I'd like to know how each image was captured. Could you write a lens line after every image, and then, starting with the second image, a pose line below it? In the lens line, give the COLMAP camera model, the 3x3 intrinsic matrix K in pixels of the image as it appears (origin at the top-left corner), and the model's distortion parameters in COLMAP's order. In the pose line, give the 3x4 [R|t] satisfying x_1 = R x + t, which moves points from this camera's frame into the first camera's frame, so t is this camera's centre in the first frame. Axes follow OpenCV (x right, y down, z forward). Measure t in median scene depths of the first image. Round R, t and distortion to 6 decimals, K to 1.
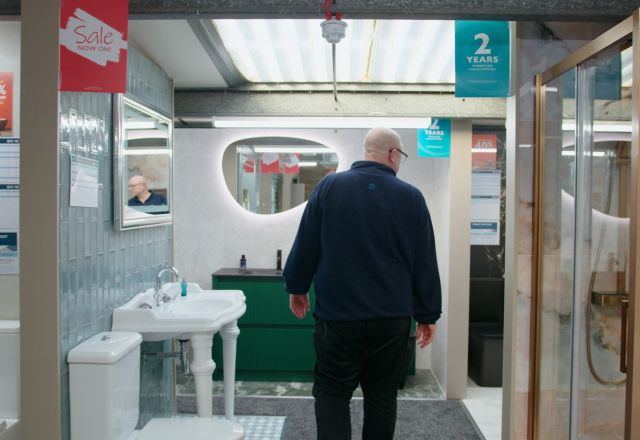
lens RADIAL K [[484.1, 0, 322.7], [0, 484.1, 222.5], [0, 0, 1]] dist [-0.076678, -0.003269]
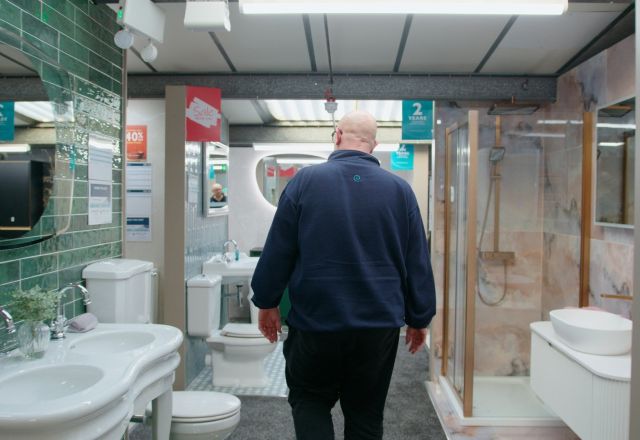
lens RADIAL K [[484.1, 0, 318.8], [0, 484.1, 217.1], [0, 0, 1]] dist [-0.076678, -0.003269]
pose [[0.999686, 0.001118, -0.025040, 0.019643], [-0.001292, 0.999975, -0.006954, 0.031669], [0.025032, 0.006984, 0.999662, -0.758716]]
